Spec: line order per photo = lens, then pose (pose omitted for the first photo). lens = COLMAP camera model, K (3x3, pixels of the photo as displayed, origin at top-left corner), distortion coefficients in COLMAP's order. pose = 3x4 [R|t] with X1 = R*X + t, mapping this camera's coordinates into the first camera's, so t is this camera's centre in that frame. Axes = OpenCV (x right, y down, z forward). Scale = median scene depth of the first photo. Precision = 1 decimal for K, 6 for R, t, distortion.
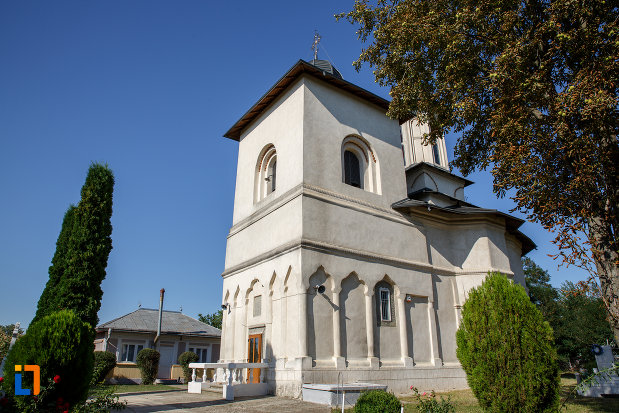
lens RADIAL K [[434.6, 0, 309.5], [0, 434.6, 206.5], [0, 0, 1]] dist [-0.131927, 0.111618]
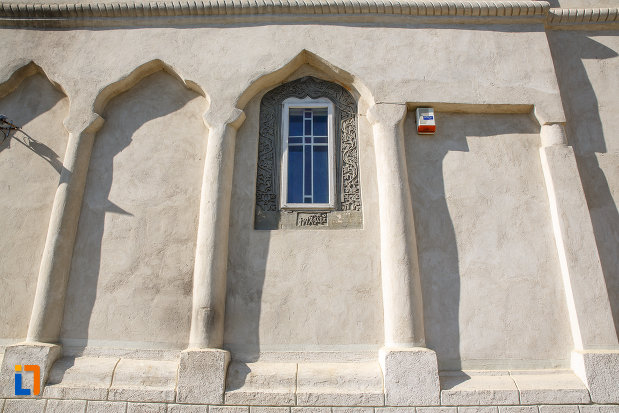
lens RADIAL K [[434.6, 0, 309.5], [0, 434.6, 206.5], [0, 0, 1]] dist [-0.131927, 0.111618]
pose [[0.808078, -0.196639, -0.555286, 0.311219], [0.205865, 0.977472, -0.046559, 0.265755], [0.551932, -0.076691, 0.830355, 0.747155]]
